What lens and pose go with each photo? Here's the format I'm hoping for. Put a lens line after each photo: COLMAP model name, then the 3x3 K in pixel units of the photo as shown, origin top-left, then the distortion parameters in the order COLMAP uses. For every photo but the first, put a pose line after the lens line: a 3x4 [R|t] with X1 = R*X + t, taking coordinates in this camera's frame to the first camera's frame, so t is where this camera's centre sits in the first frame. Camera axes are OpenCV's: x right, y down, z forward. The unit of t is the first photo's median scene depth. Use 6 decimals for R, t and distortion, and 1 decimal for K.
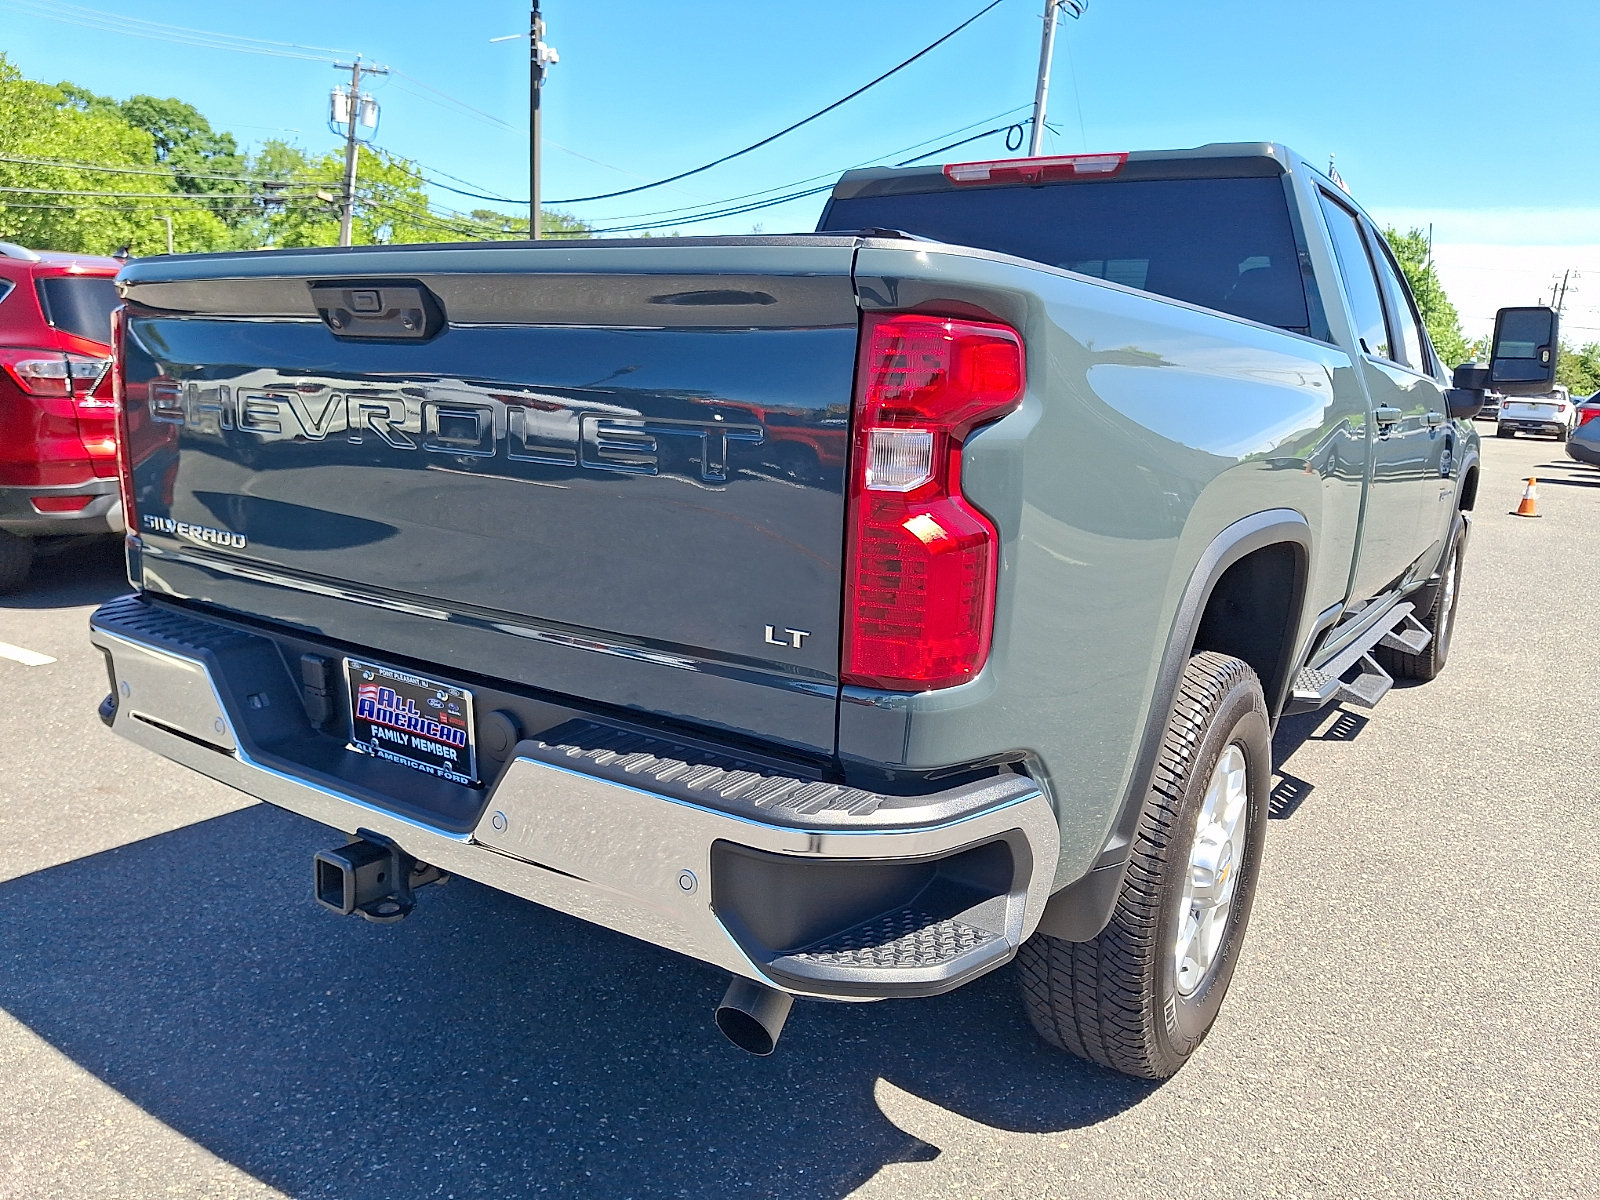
lens RADIAL K [[1204.2, 0, 794.9], [0, 1204.2, 608.3], [0, 0, 1]] dist [-0.035155, 0.015830]
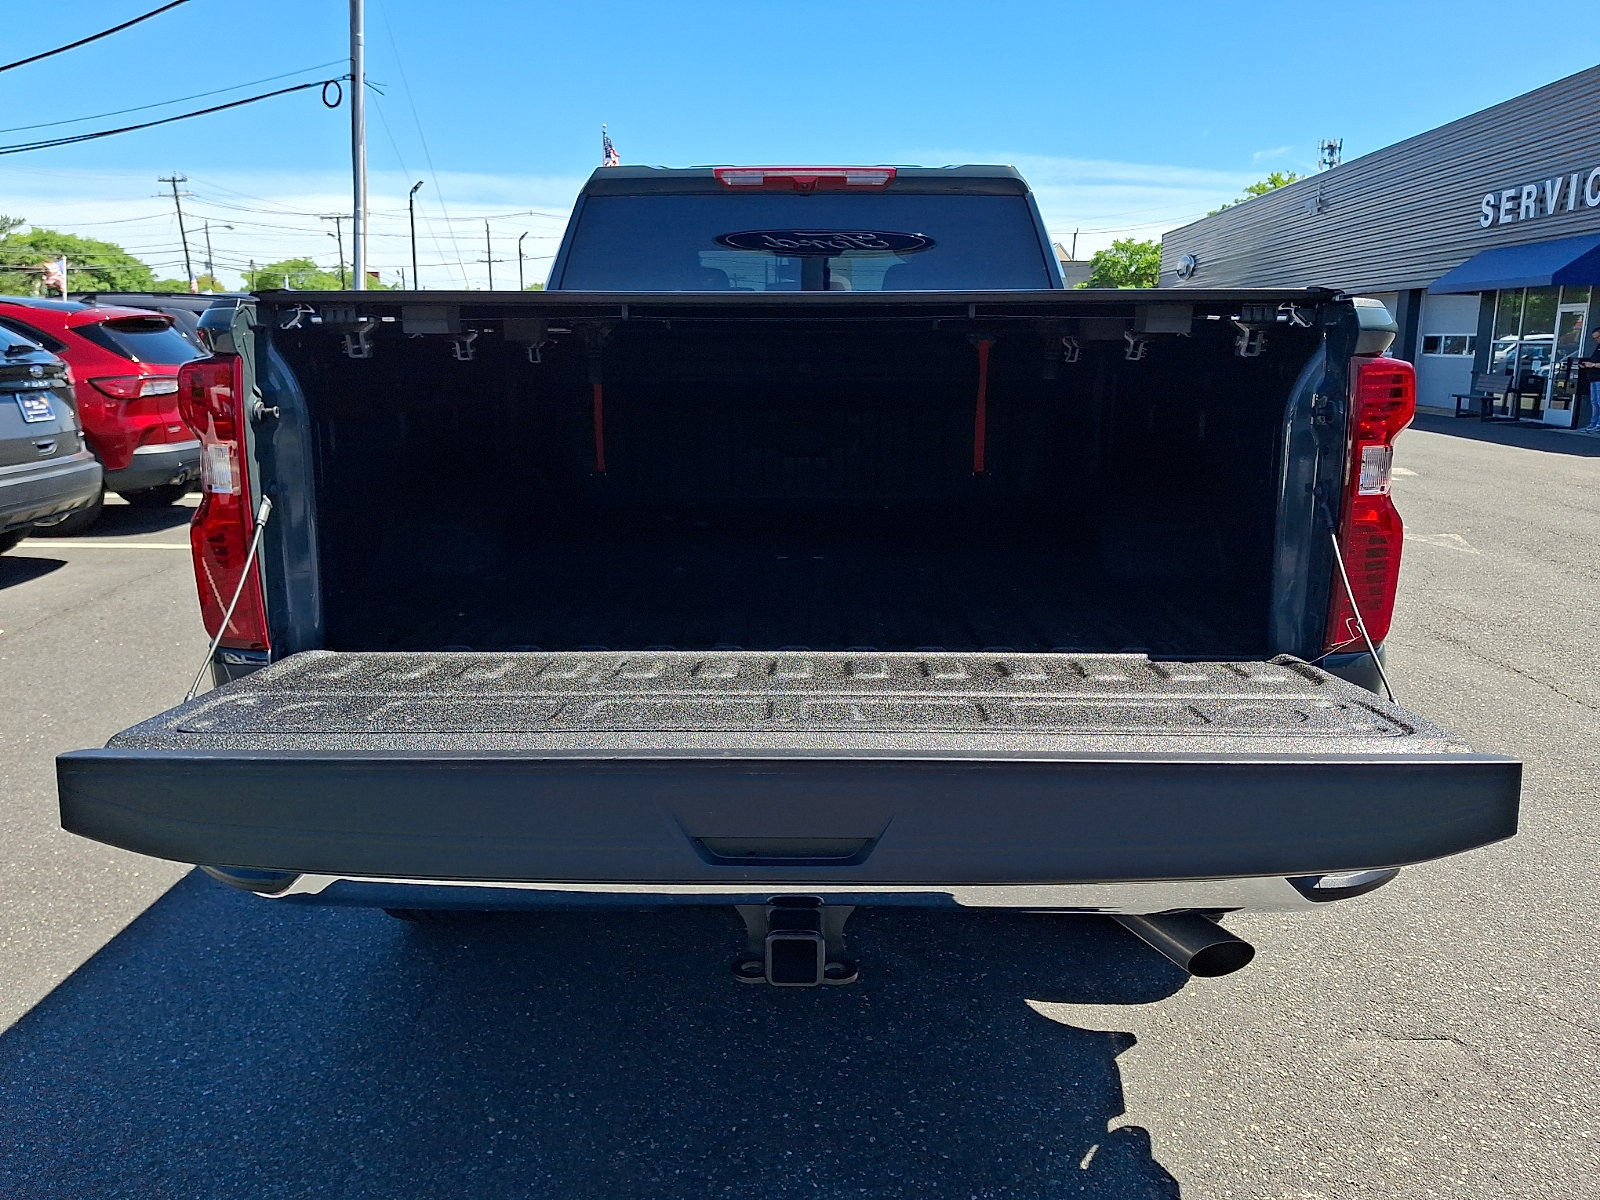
lens RADIAL K [[1204.2, 0, 794.9], [0, 1204.2, 608.3], [0, 0, 1]] dist [-0.035155, 0.015830]
pose [[0.833739, -0.156567, 0.529496, -0.034300], [0.139316, 0.987579, 0.072653, -0.004909], [-0.534294, 0.013193, 0.845196, 0.007367]]
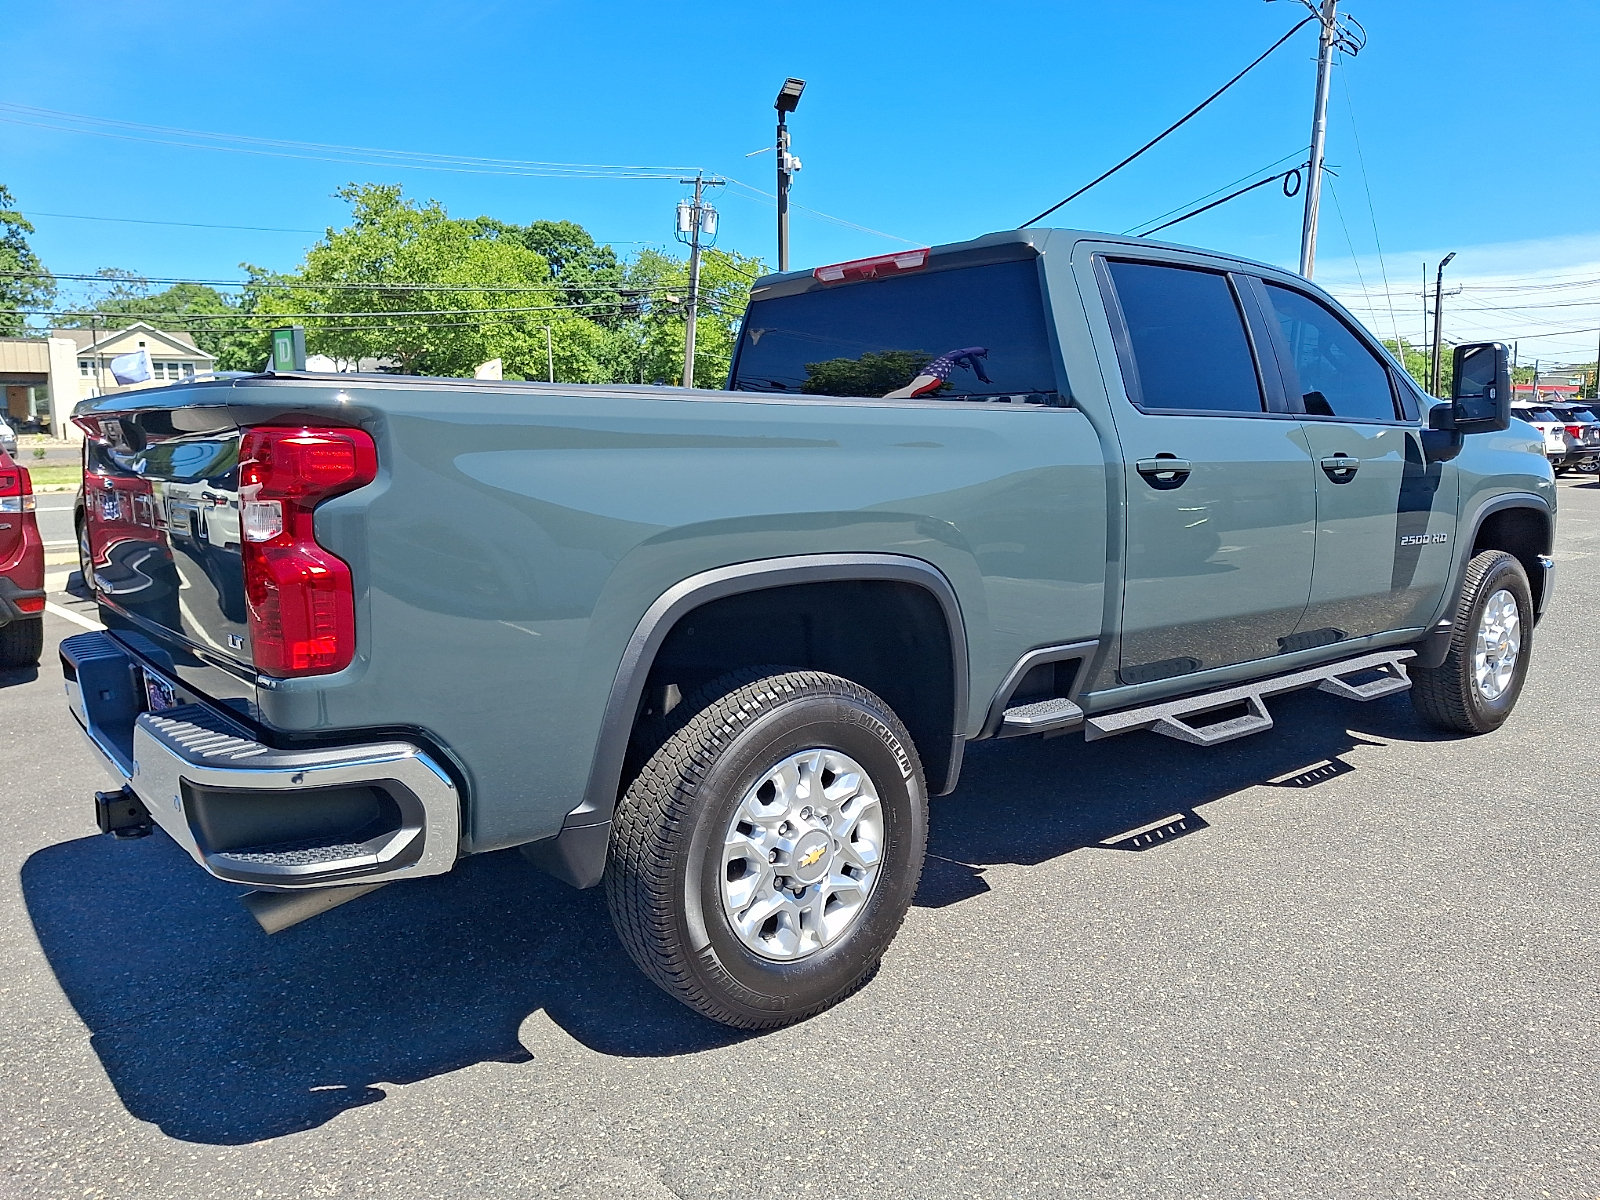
lens RADIAL K [[1180.8, 0, 800.0], [0, 1180.8, 600.0], [0, 0, 1]] dist [0.076777, -0.153746]
pose [[0.957537, -0.011479, -0.288082, 0.035606], [-0.006254, 0.998145, -0.060560, 0.001871], [0.288243, 0.059790, 0.955689, -0.007599]]
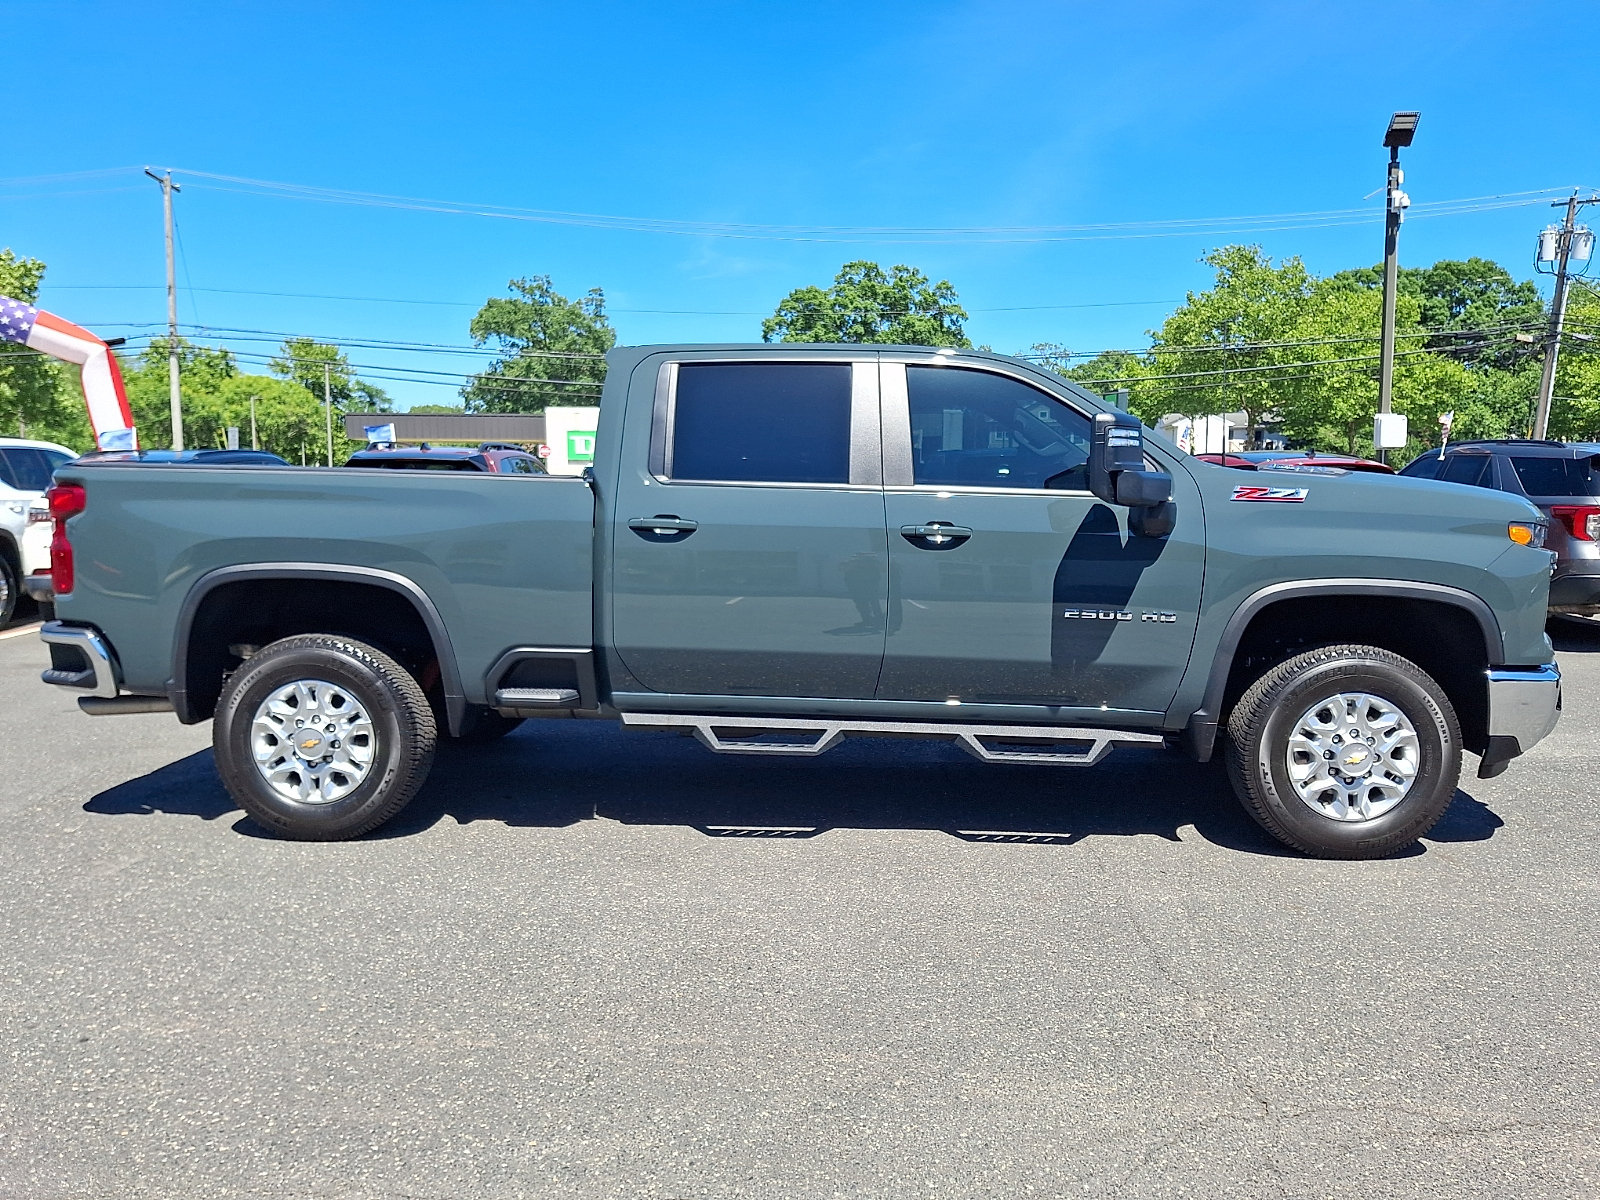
lens RADIAL K [[1136.1, 0, 774.0], [0, 1136.1, 591.7], [0, 0, 1]] dist [0.075189, -0.080596]
pose [[0.500027, 0.041039, -0.865037, 0.123869], [-0.155577, 0.986883, -0.043110, -0.003519], [0.851920, 0.156136, 0.499853, 0.034425]]
